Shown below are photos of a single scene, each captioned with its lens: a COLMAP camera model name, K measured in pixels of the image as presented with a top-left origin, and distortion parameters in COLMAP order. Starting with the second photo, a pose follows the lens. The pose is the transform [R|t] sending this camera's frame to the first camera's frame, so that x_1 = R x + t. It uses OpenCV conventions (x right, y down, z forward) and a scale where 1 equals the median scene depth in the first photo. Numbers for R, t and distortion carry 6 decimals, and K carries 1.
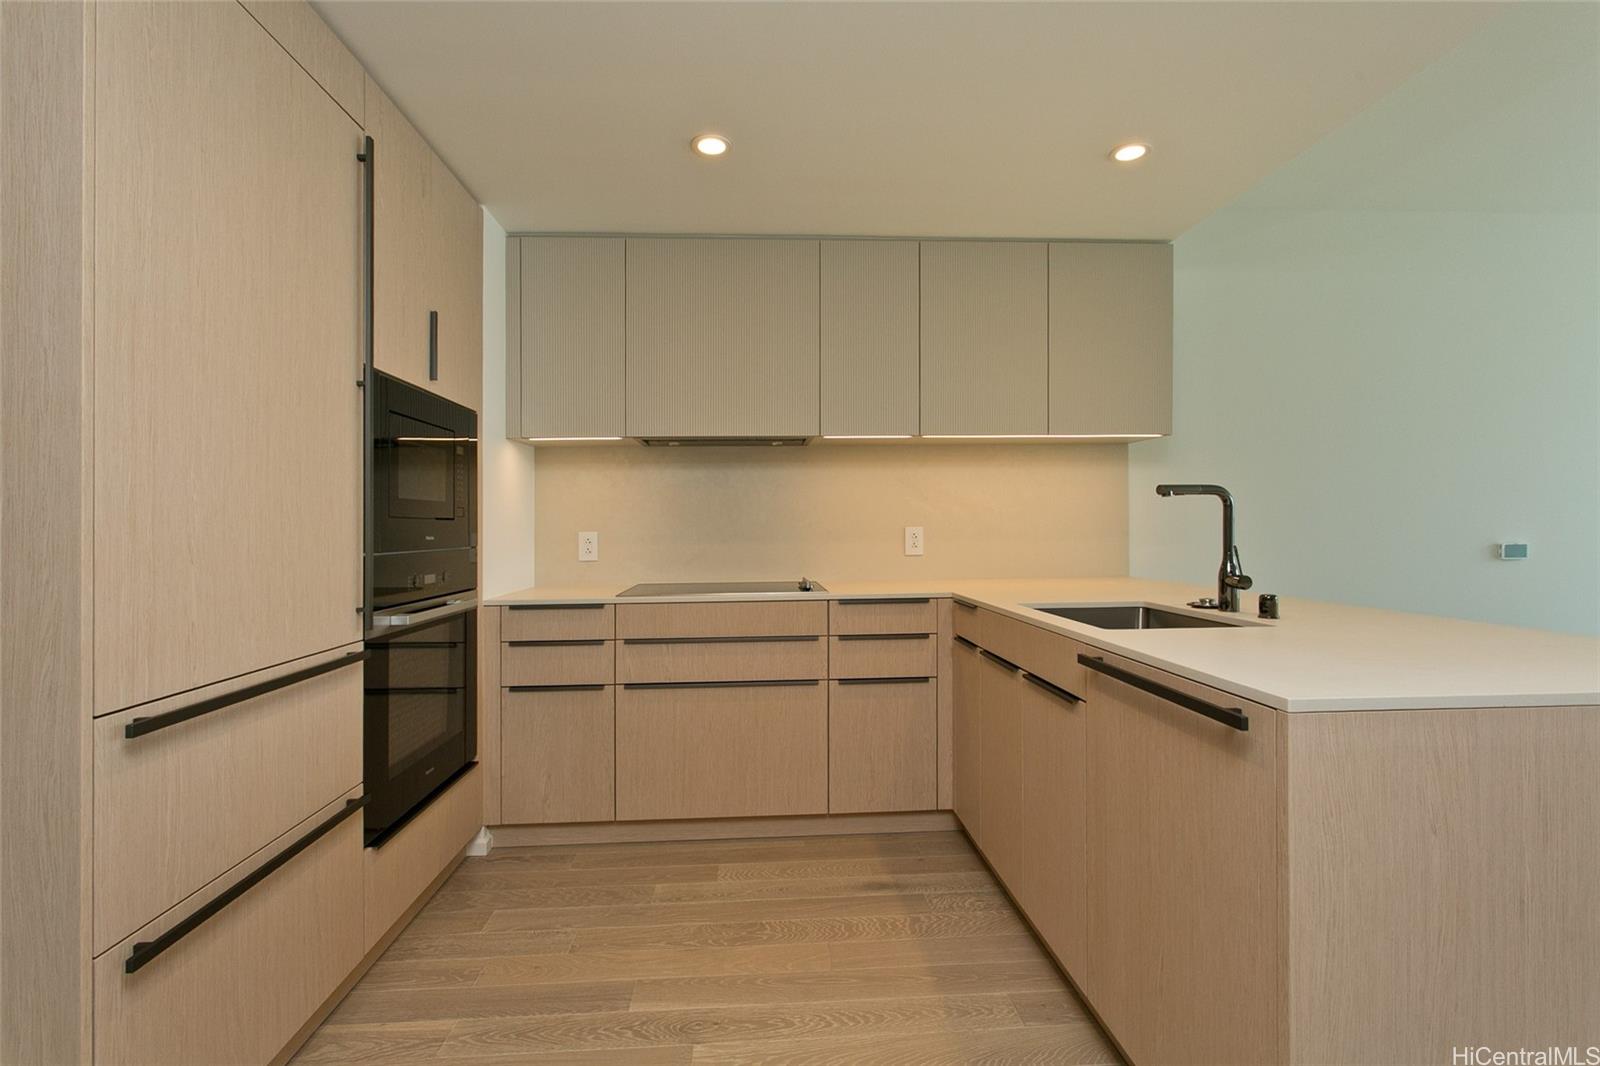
lens RADIAL K [[752.4, 0, 797.8], [0, 752.4, 523.1], [0, 0, 1]] dist [-0.001662, 0.001513]
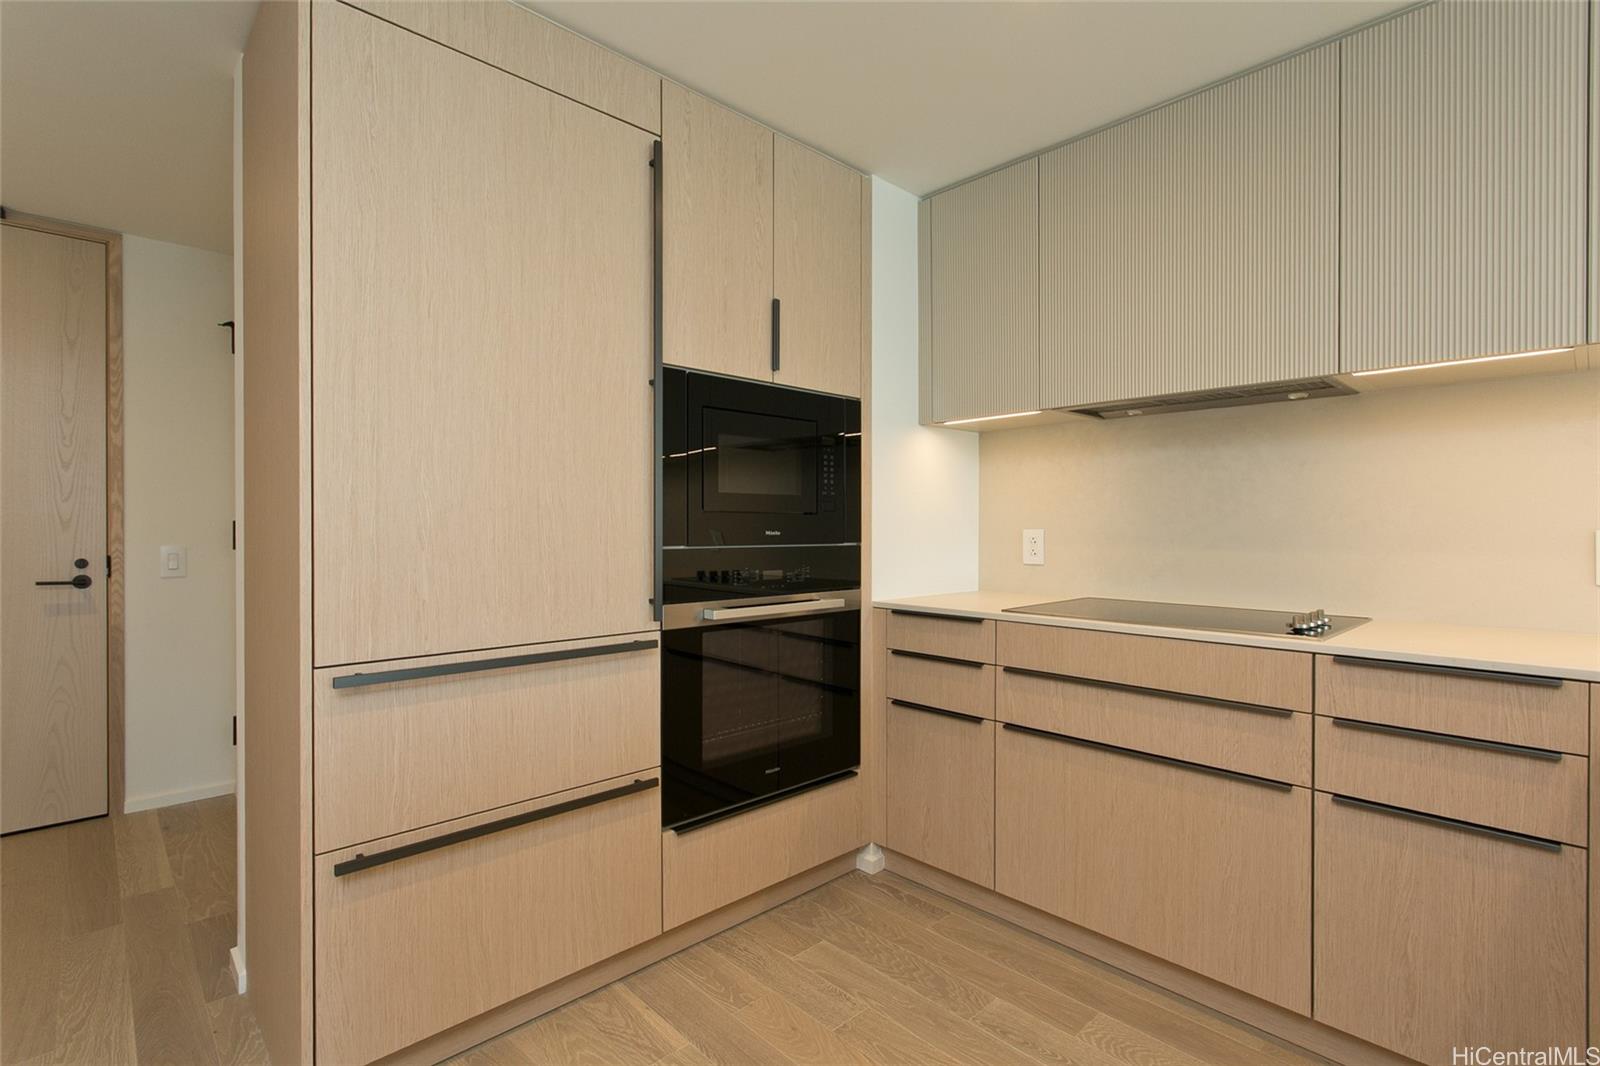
lens RADIAL K [[752.4, 0, 795.6], [0, 752.4, 524.7], [0, 0, 1]] dist [-0.001662, 0.001513]
pose [[0.643466, 0.010644, -0.765401, 0.235367], [-0.004891, 0.999940, 0.009793, -0.000682], [0.765459, -0.002558, 0.643480, 0.332699]]
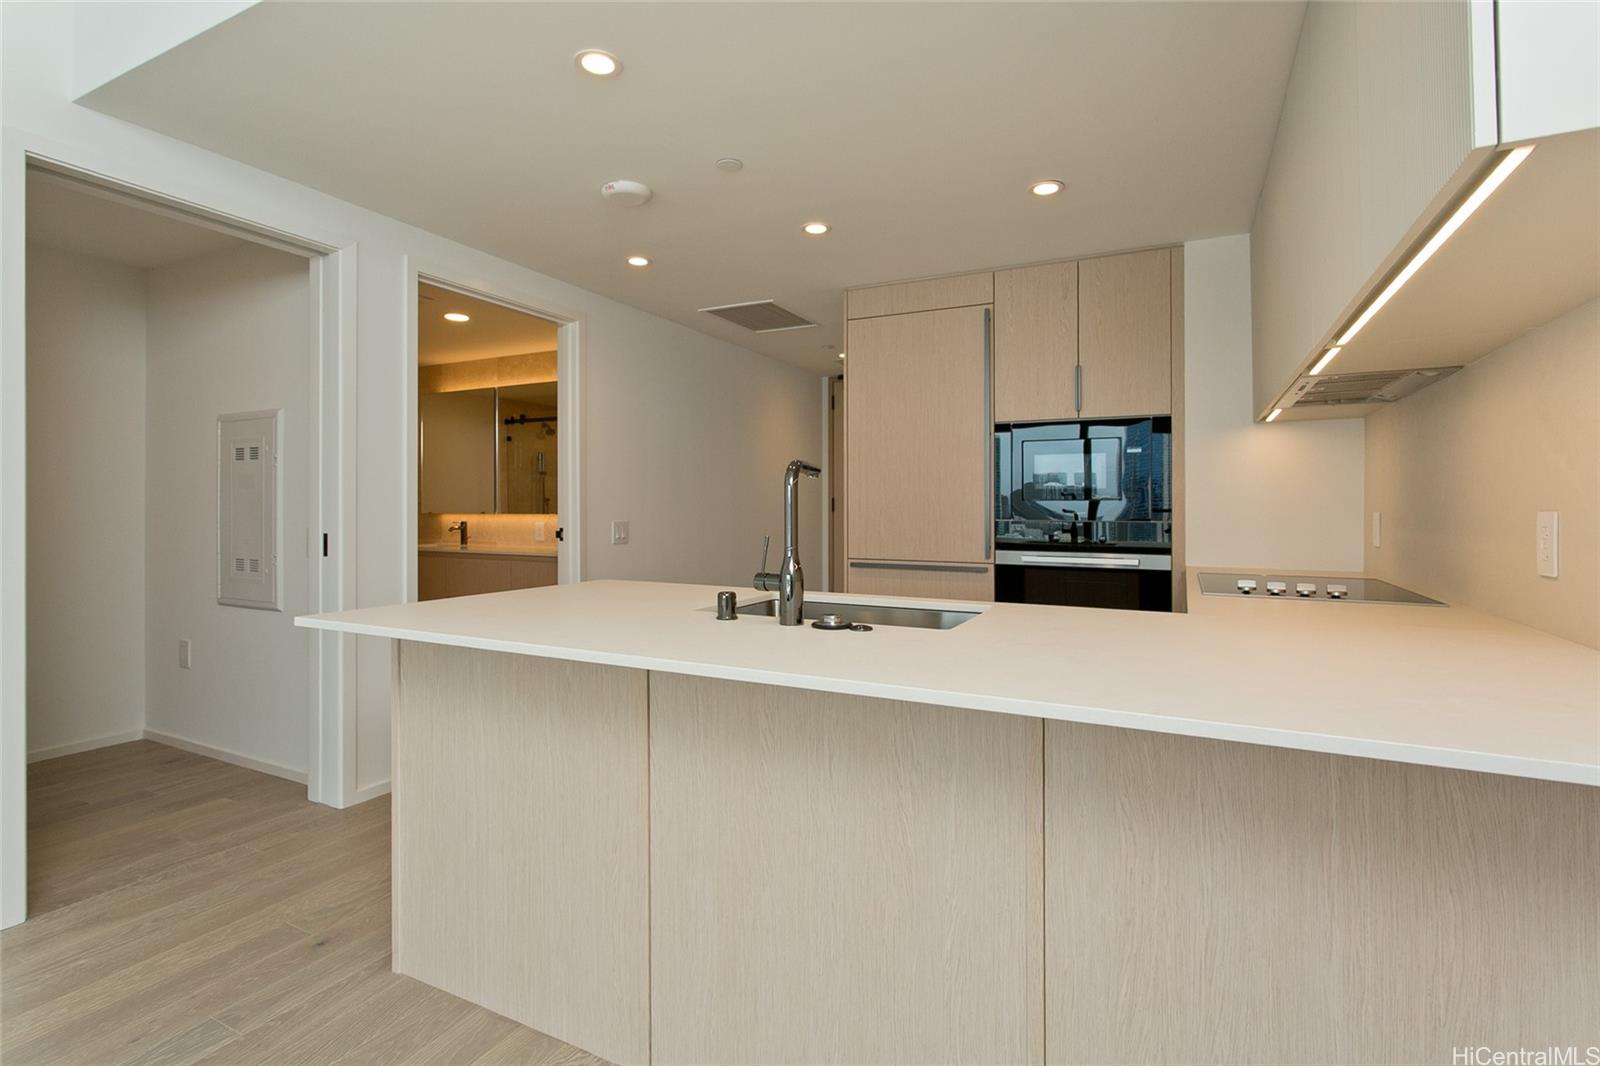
lens RADIAL K [[752.4, 0, 810.8], [0, 752.4, 510.8], [0, 0, 1]] dist [-0.001662, 0.001513]
pose [[-0.492006, 0.008683, -0.870549, 0.949949], [0.003826, 0.999962, 0.007811, 0.000280], [0.870584, 0.000513, -0.492020, 1.080710]]
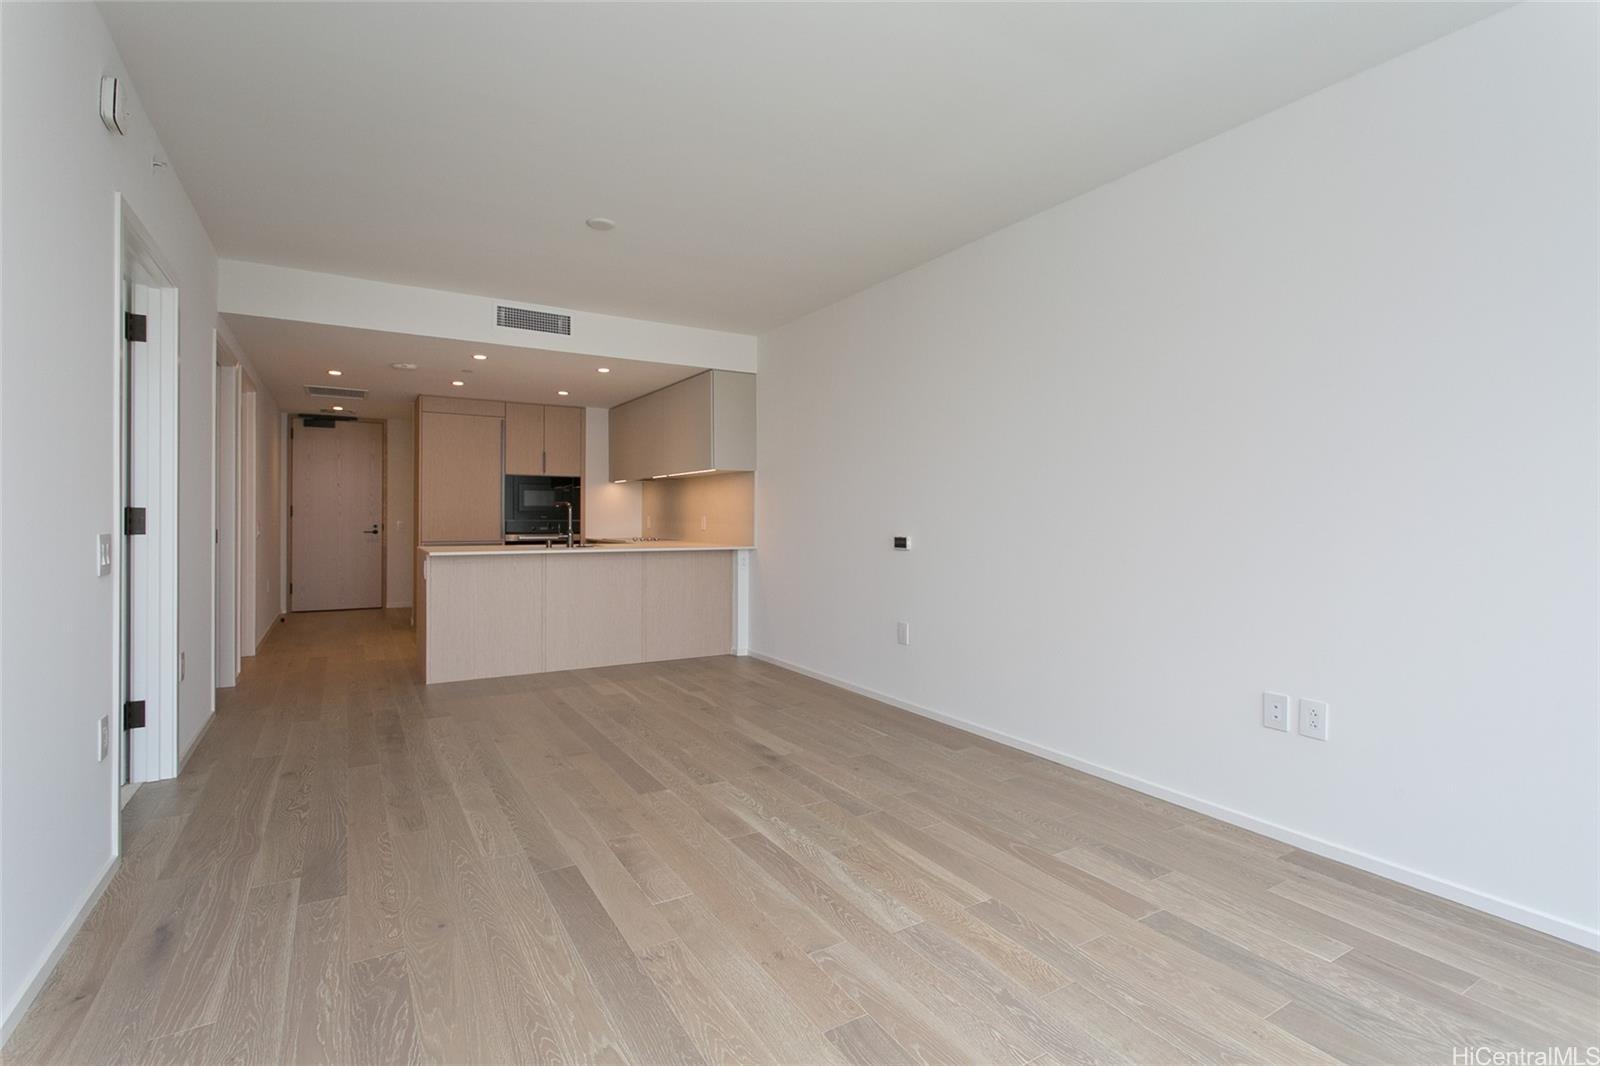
lens RADIAL K [[752.4, 0, 803.6], [0, 752.4, 511.0], [0, 0, 1]] dist [-0.001662, 0.001513]
pose [[0.469830, 0.008233, -0.882719, 2.687300], [-0.005797, 0.999964, 0.006241, -0.030565], [0.882738, 0.002185, 0.469860, 0.353809]]
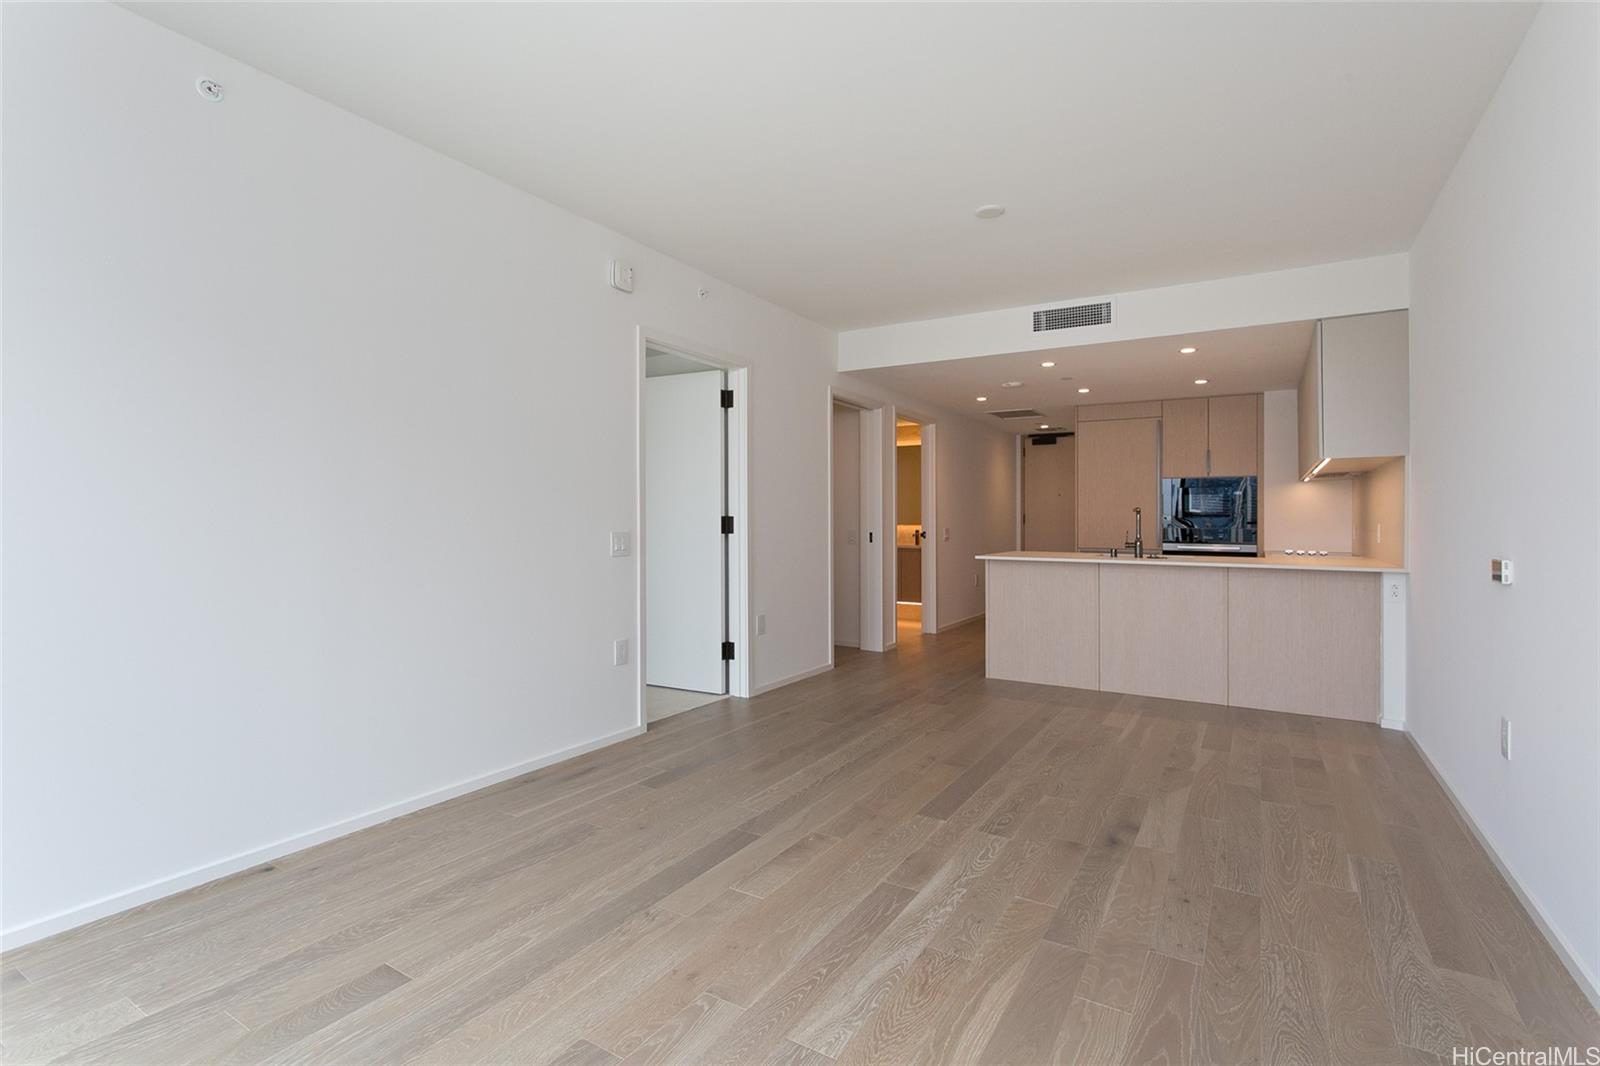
lens RADIAL K [[752.4, 0, 794.2], [0, 752.4, 522.9], [0, 0, 1]] dist [-0.001662, 0.001513]
pose [[-0.573113, 0.012650, -0.819379, 2.550975], [0.006452, 0.999920, 0.010924, -0.025071], [0.819451, 0.000974, -0.573148, 1.162187]]
